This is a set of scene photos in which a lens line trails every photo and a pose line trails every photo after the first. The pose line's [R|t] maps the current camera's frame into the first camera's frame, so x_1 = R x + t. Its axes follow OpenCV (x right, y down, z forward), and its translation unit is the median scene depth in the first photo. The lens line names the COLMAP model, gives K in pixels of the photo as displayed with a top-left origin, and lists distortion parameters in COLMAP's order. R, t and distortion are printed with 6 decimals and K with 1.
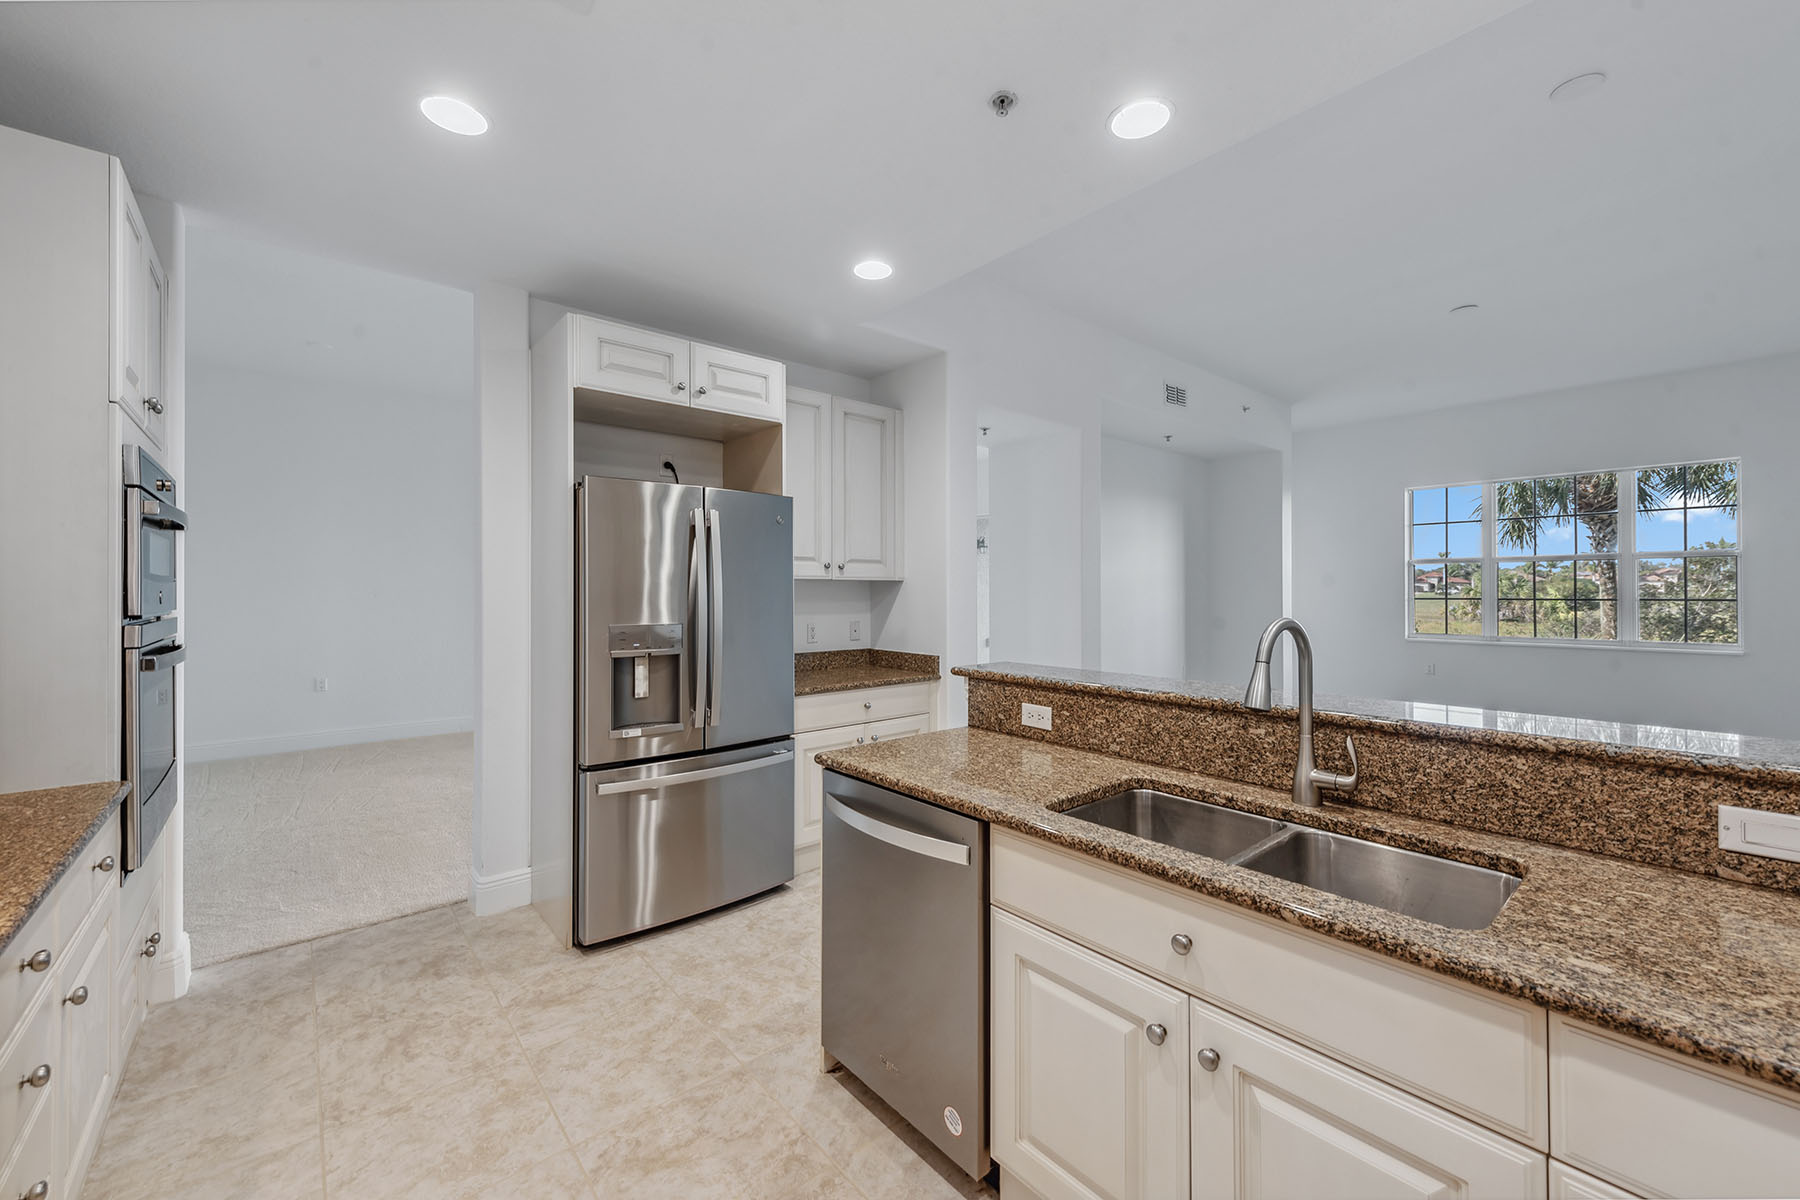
lens RADIAL K [[708.9, 0, 901.5], [0, 708.9, 585.3], [0, 0, 1]] dist [0.000774, -0.000230]
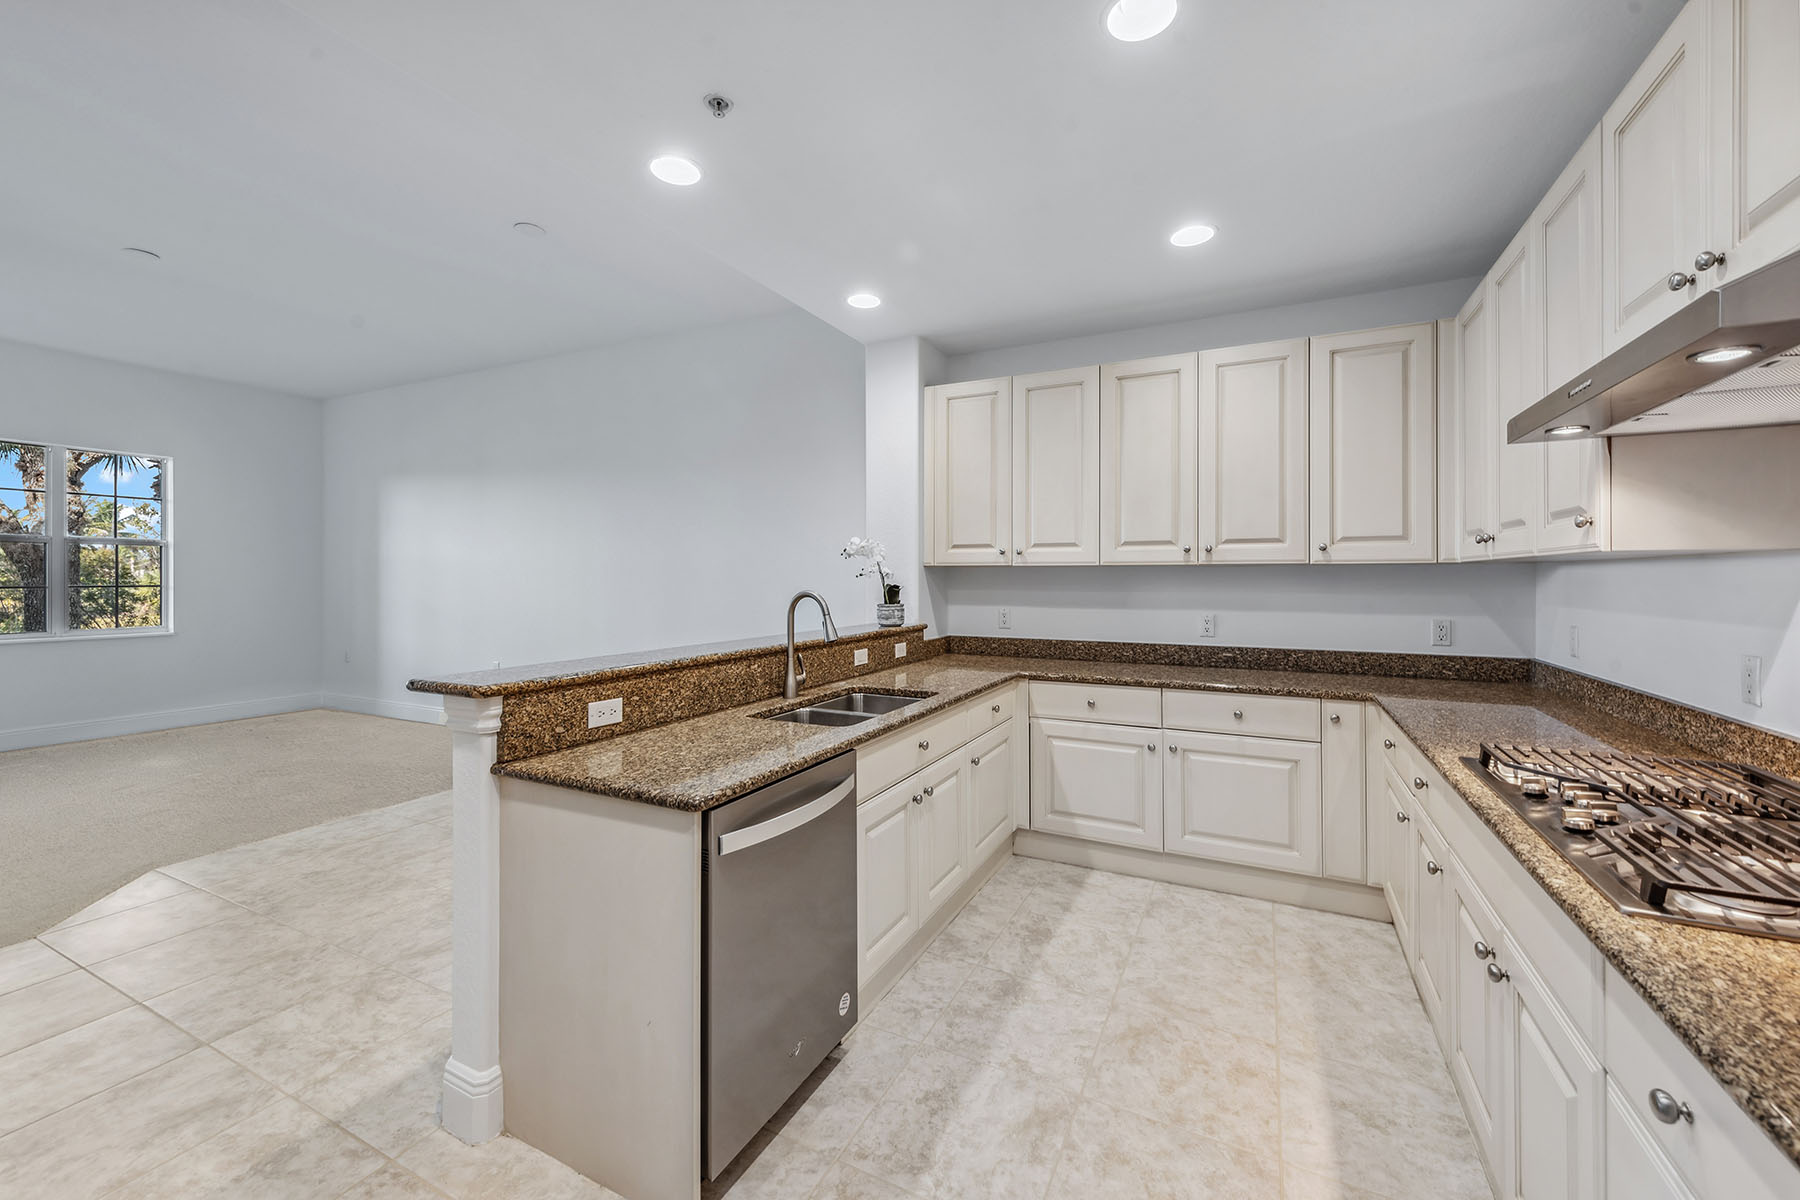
lens RADIAL K [[708.9, 0, 900.7], [0, 708.9, 584.6], [0, 0, 1]] dist [0.000774, -0.000230]
pose [[-0.386583, -0.006481, 0.922232, -0.949460], [-0.001060, 0.999978, 0.006583, 0.017315], [-0.922254, 0.001567, -0.386582, 1.201465]]
